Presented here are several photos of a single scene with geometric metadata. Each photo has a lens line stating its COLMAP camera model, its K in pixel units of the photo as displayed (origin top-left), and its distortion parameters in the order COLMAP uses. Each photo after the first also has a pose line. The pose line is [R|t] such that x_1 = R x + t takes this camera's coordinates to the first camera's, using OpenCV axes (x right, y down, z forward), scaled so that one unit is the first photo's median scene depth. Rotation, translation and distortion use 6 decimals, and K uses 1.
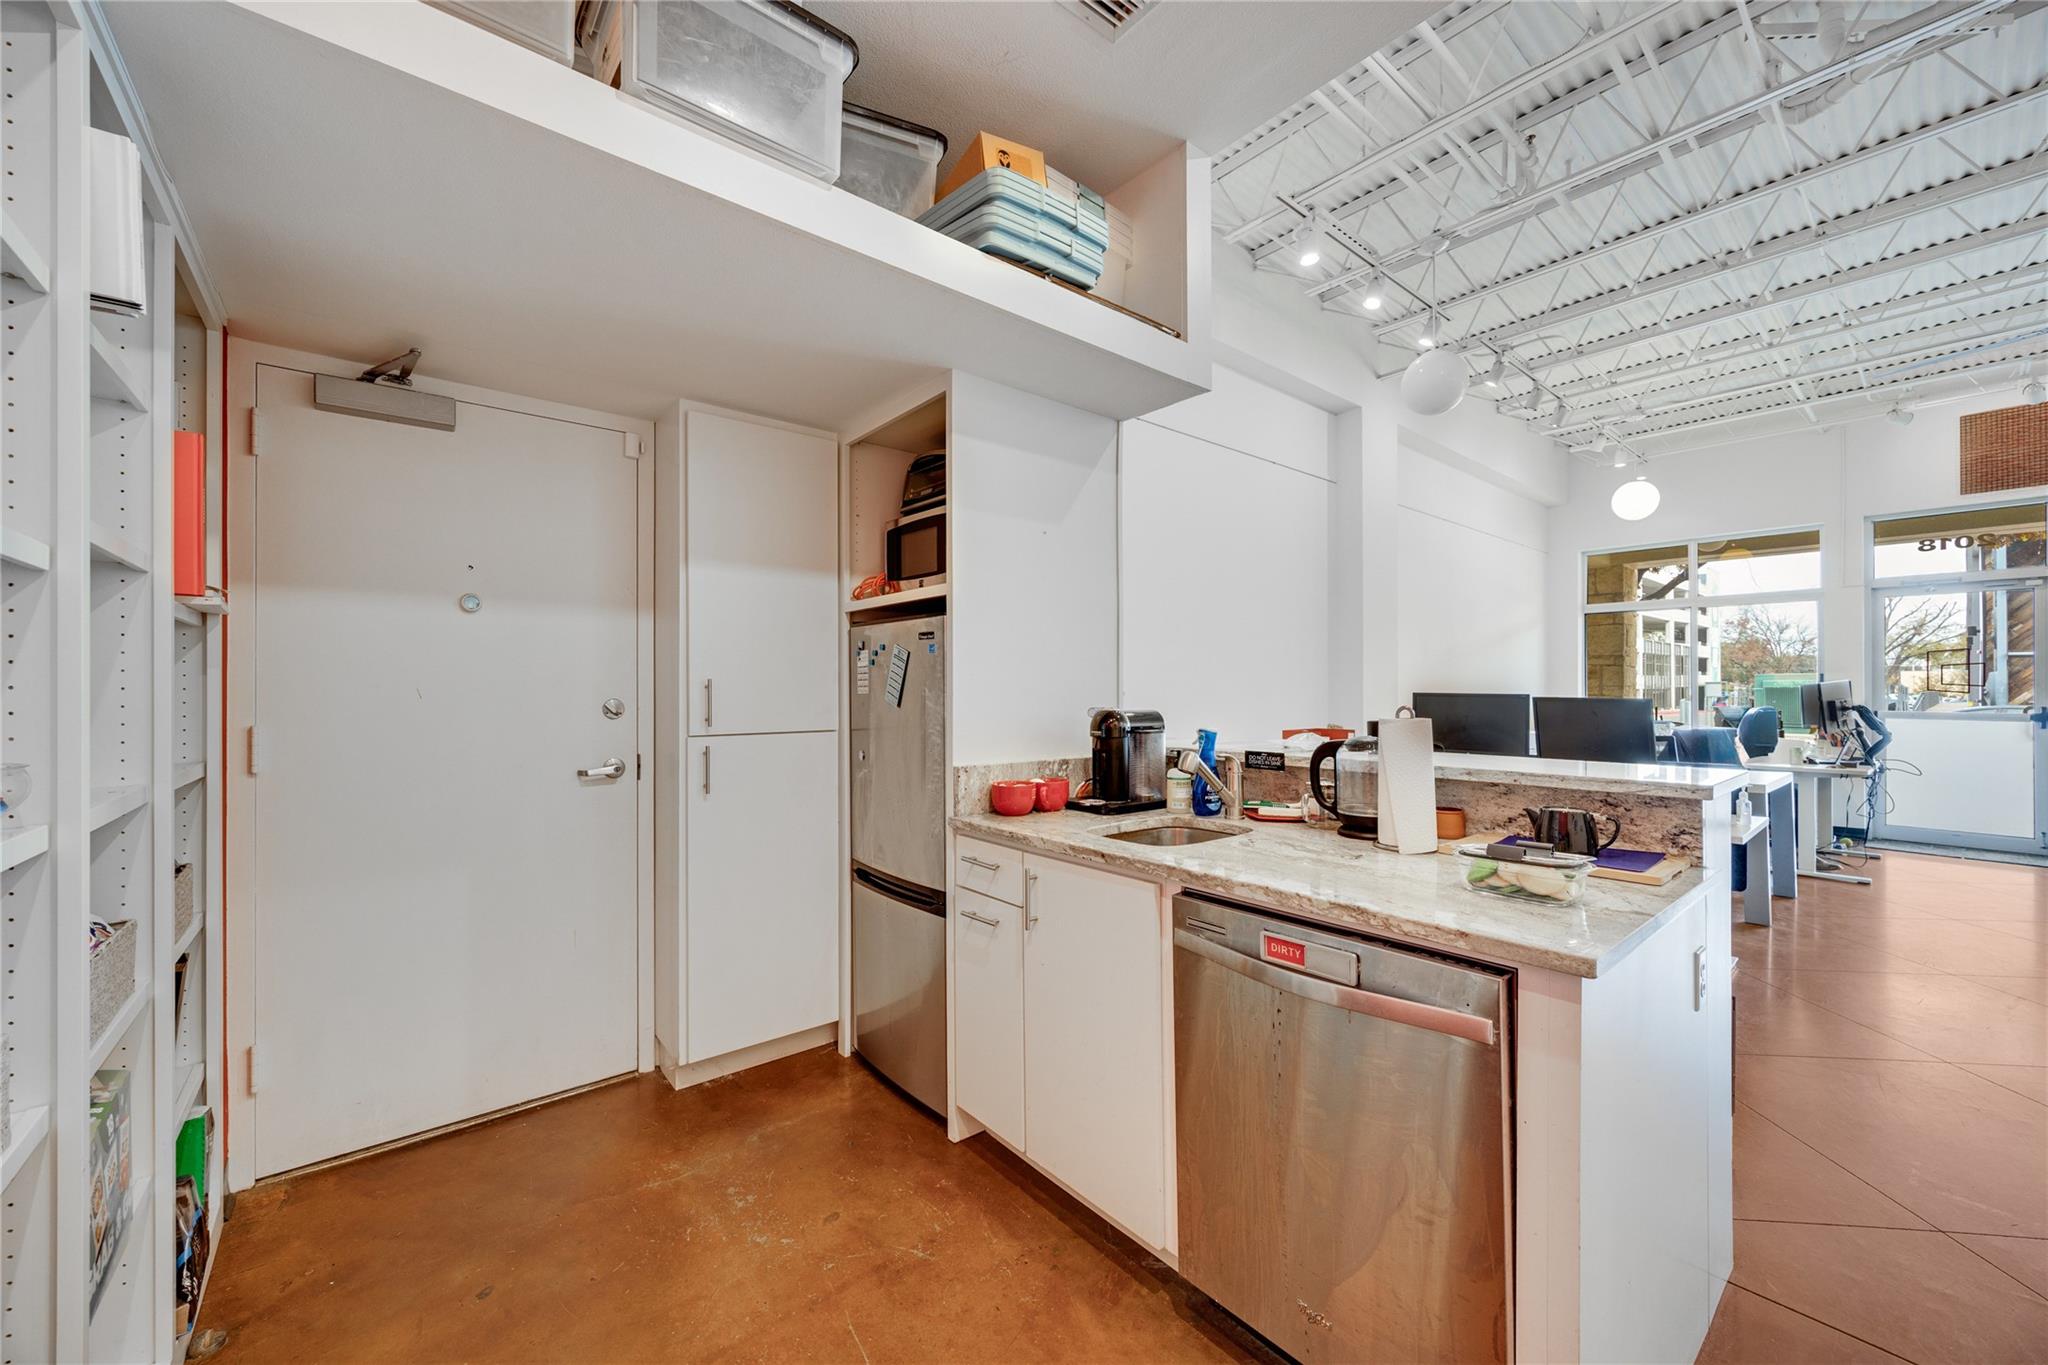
lens RADIAL K [[781.9, 0, 1024.0], [0, 781.9, 682.5], [0, 0, 1]] dist [0.000478, 0.000091]
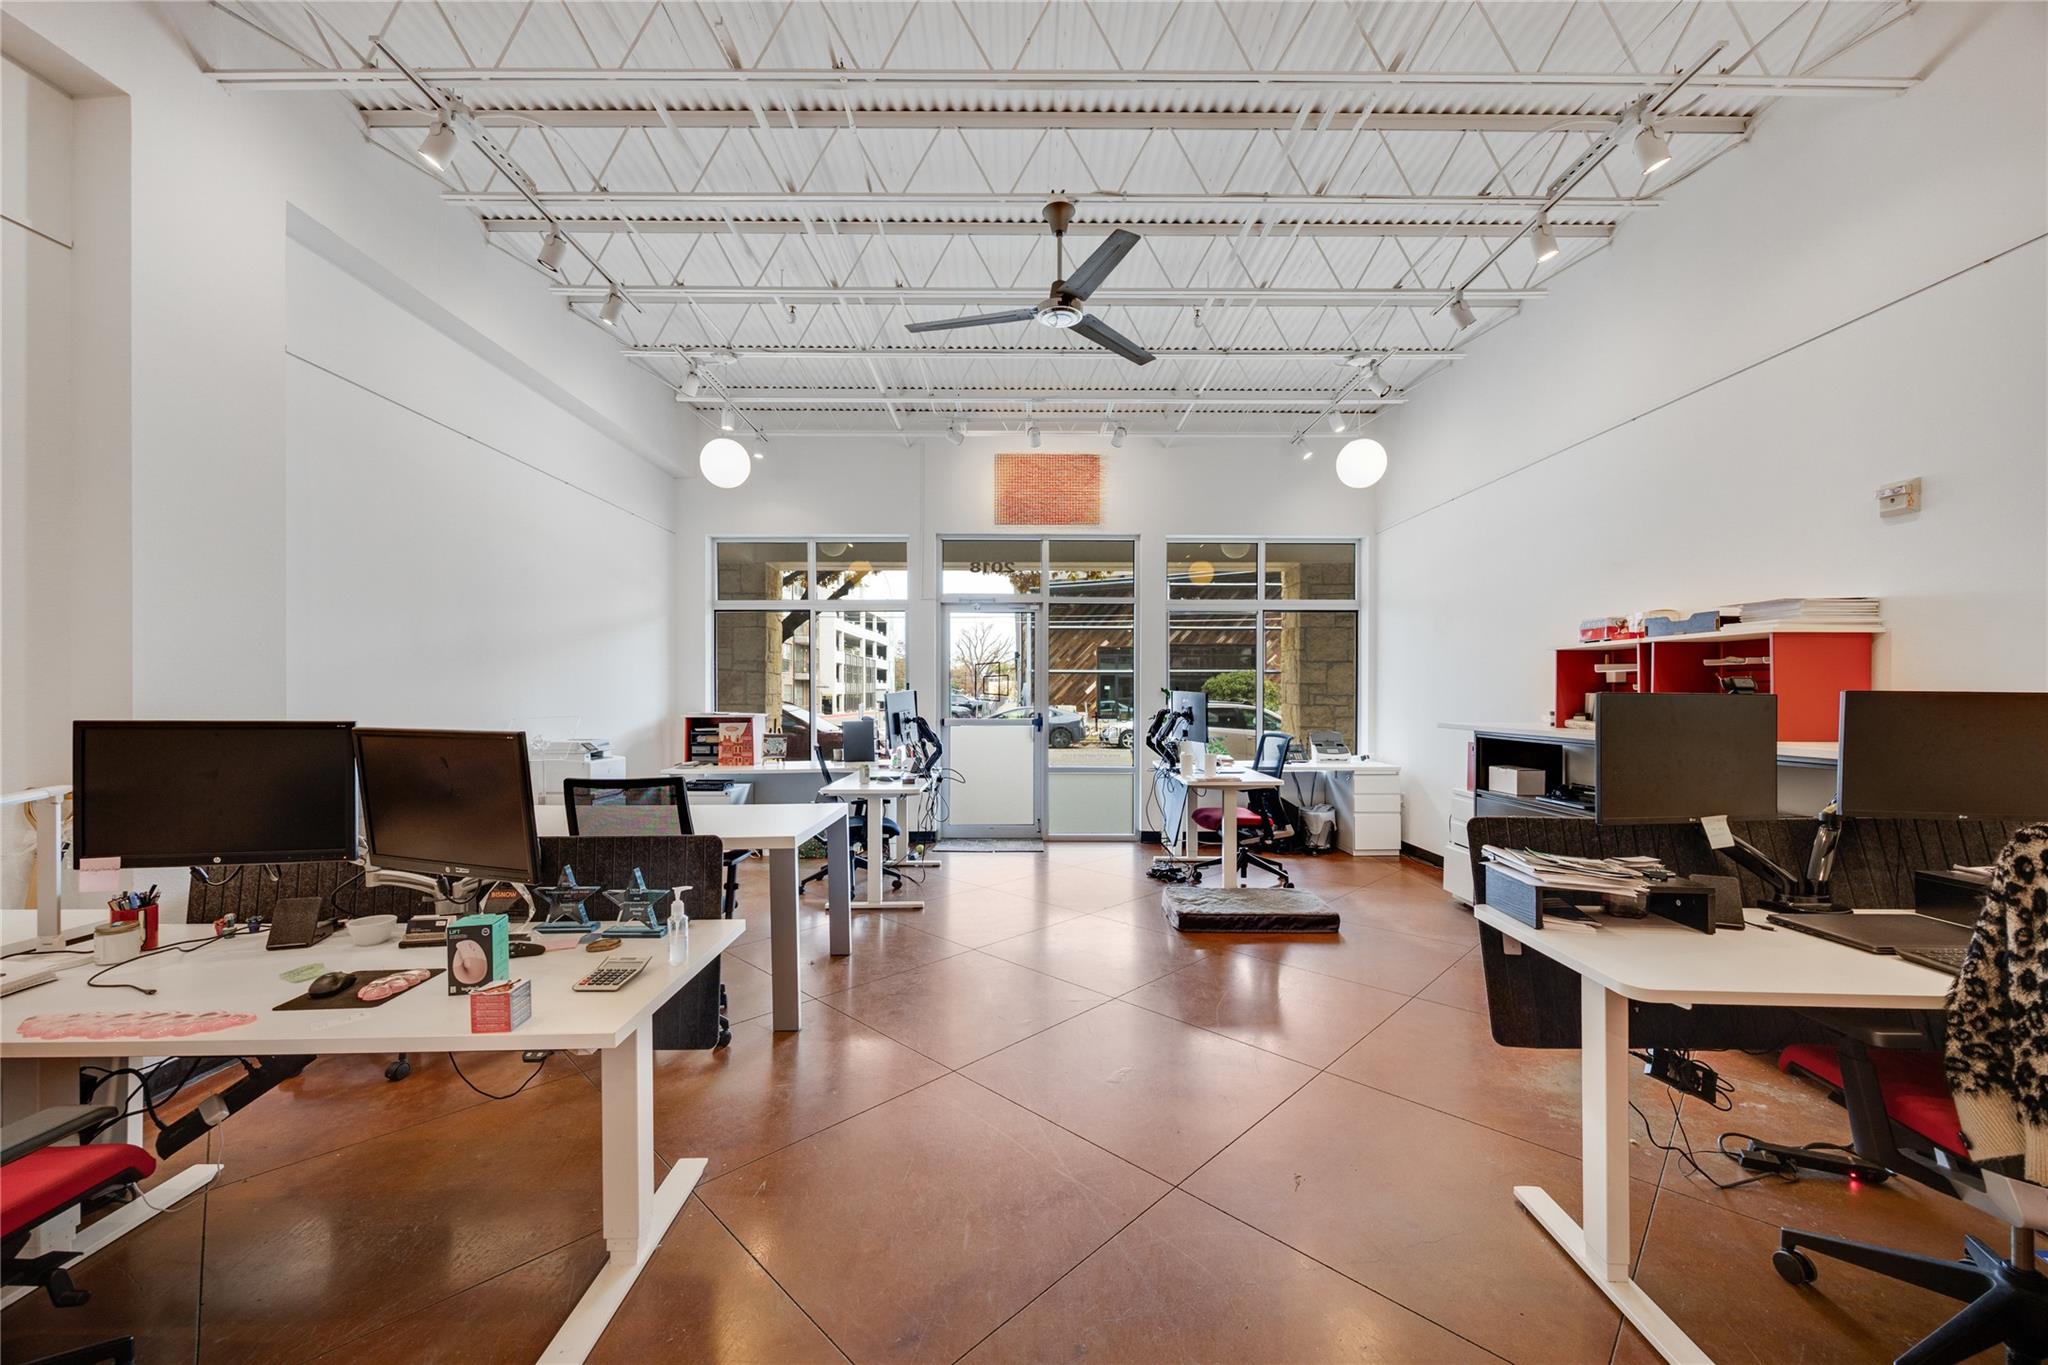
lens RADIAL K [[781.9, 0, 1024.0], [0, 781.9, 682.5], [0, 0, 1]] dist [0.000478, 0.000091]
pose [[0.633232, 0.010779, 0.773887, 0.283524], [-0.005756, 0.999941, -0.009218, -0.003032], [-0.773941, 0.001383, 0.633257, 0.205097]]
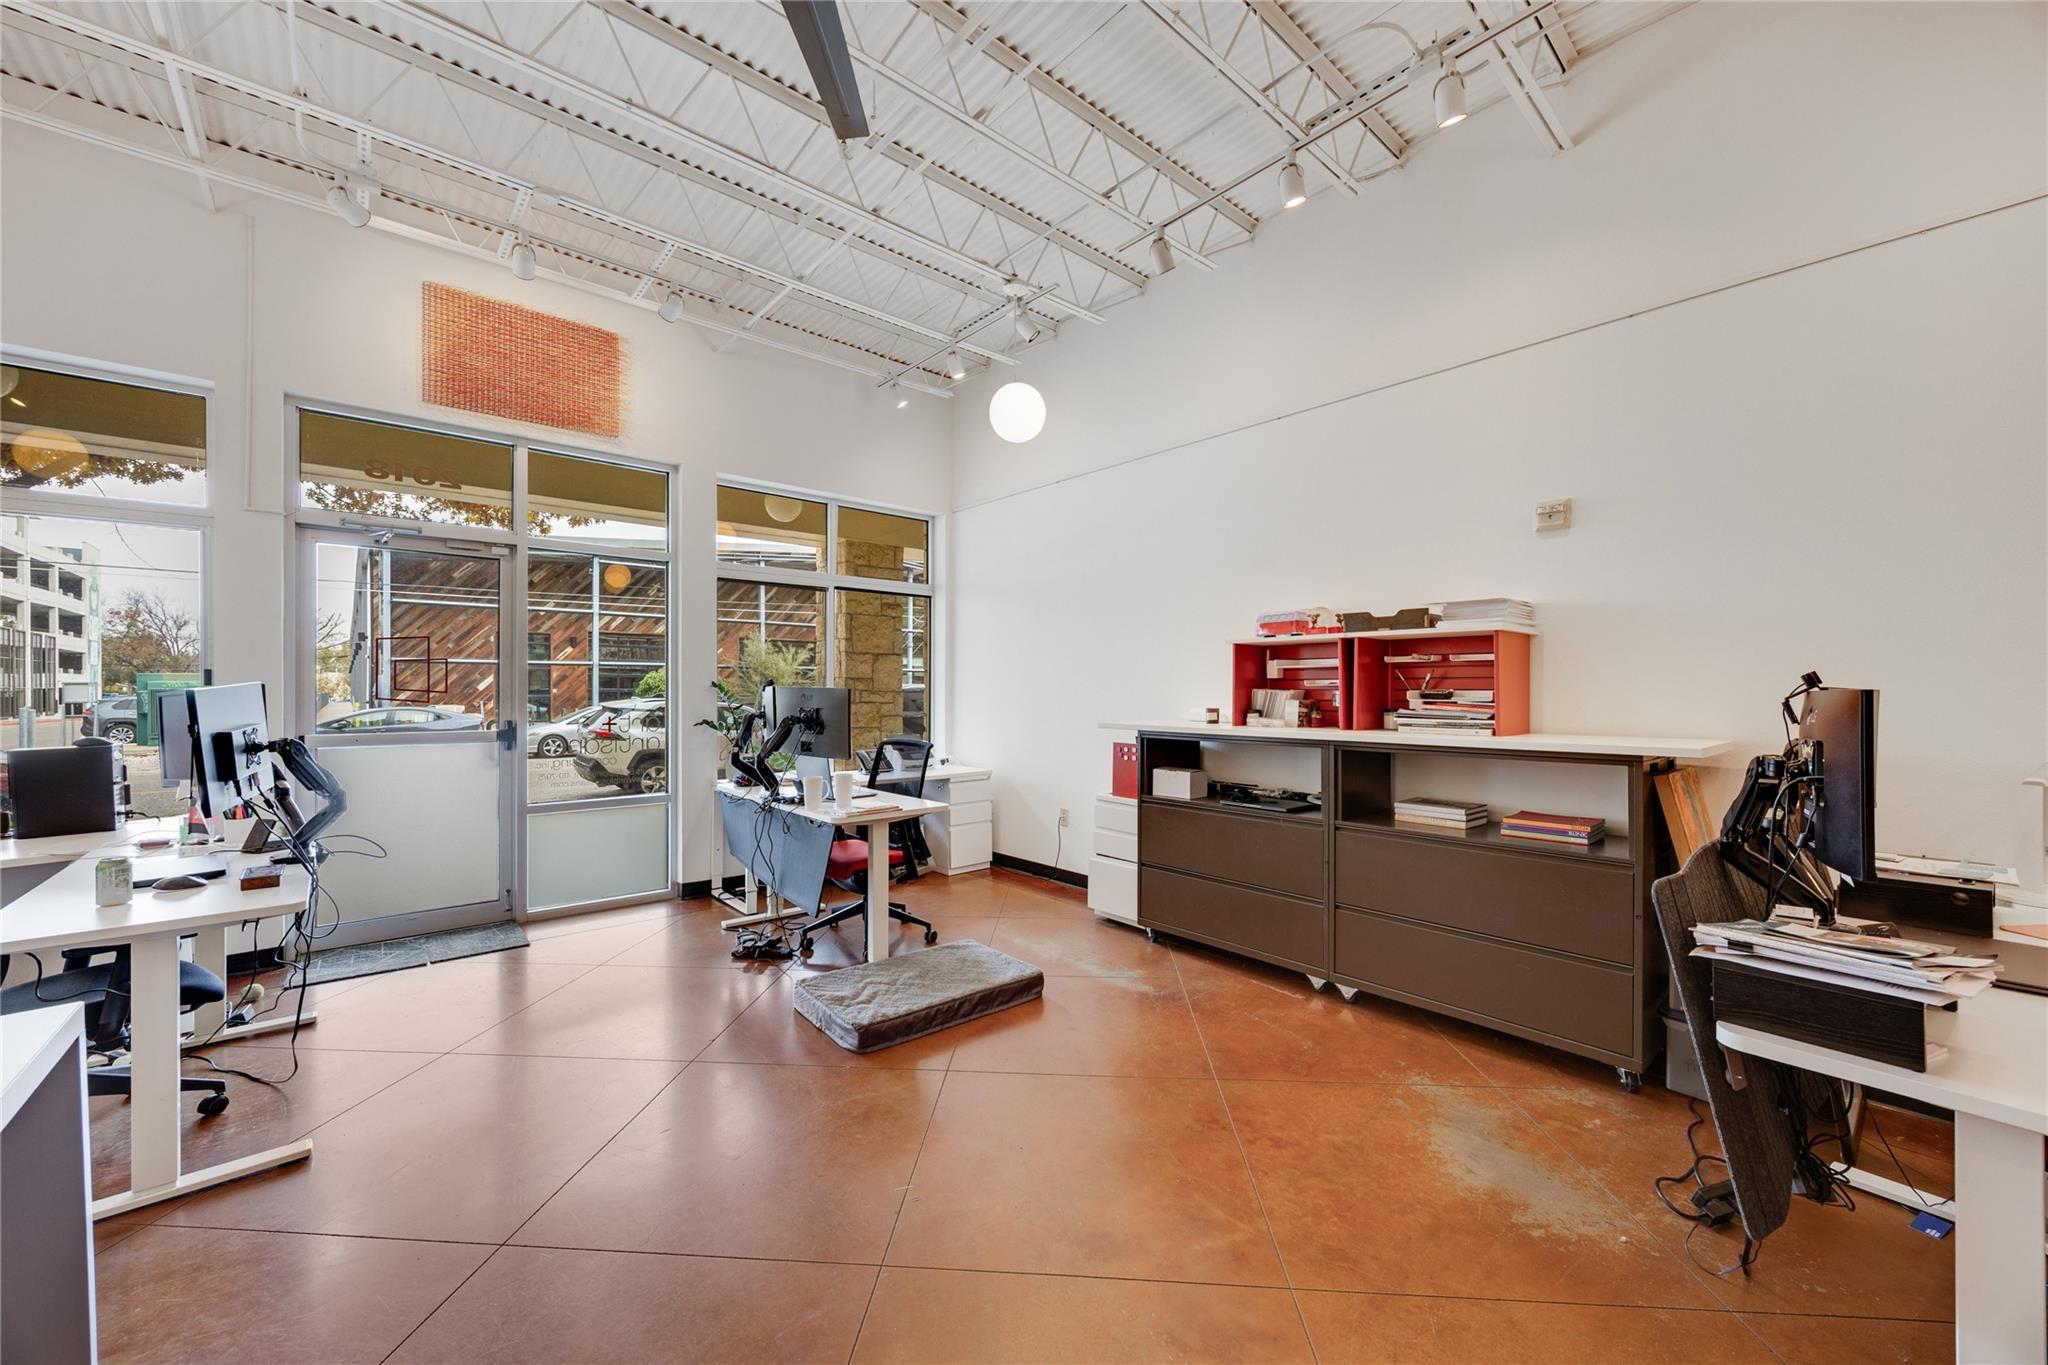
lens RADIAL K [[772.7, 0, 1010.4], [0, 772.7, 685.9], [0, 0, 1]] dist [-0.000936, 0.000111]
pose [[-0.019879, 0.005052, 0.999790, 0.426470], [-0.008022, 0.999954, -0.005212, -0.001294], [-0.999770, -0.008123, -0.019837, 0.410120]]
